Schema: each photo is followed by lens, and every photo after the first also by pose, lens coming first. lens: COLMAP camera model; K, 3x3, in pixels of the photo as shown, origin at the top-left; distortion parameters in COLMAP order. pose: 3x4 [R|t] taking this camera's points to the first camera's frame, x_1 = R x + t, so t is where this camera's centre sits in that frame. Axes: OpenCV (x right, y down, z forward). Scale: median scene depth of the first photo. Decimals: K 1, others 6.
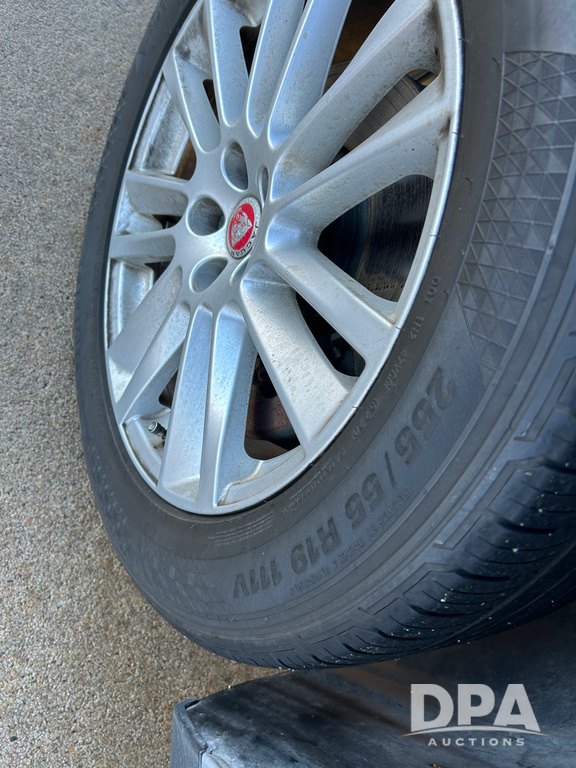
lens RADIAL K [[636.2, 0, 288.0], [0, 636.2, 384.0], [0, 0, 1]] dist [0.007659, 0.011970]
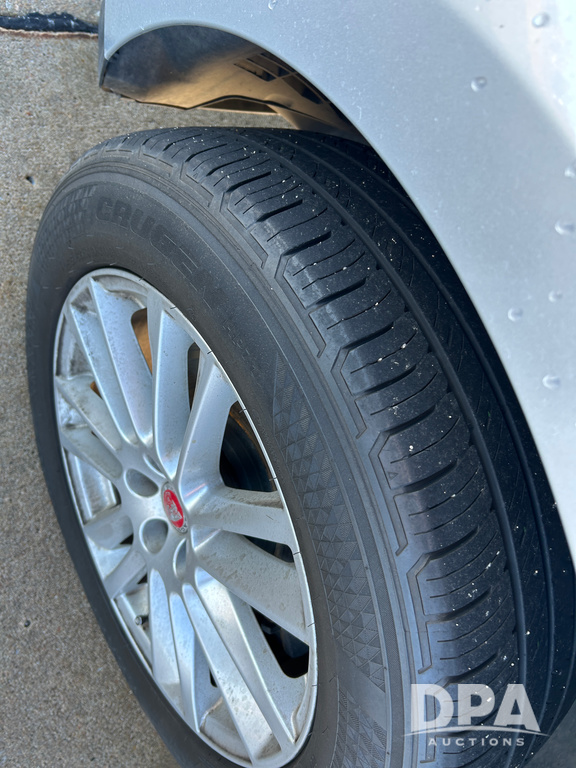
lens RADIAL K [[636.2, 0, 288.0], [0, 636.2, 384.0], [0, 0, 1]] dist [0.007659, 0.011970]
pose [[0.988037, -0.153585, -0.013932, 0.141489], [0.146686, 0.908064, 0.392305, -0.666245], [-0.047601, -0.389656, 0.919730, -0.004316]]
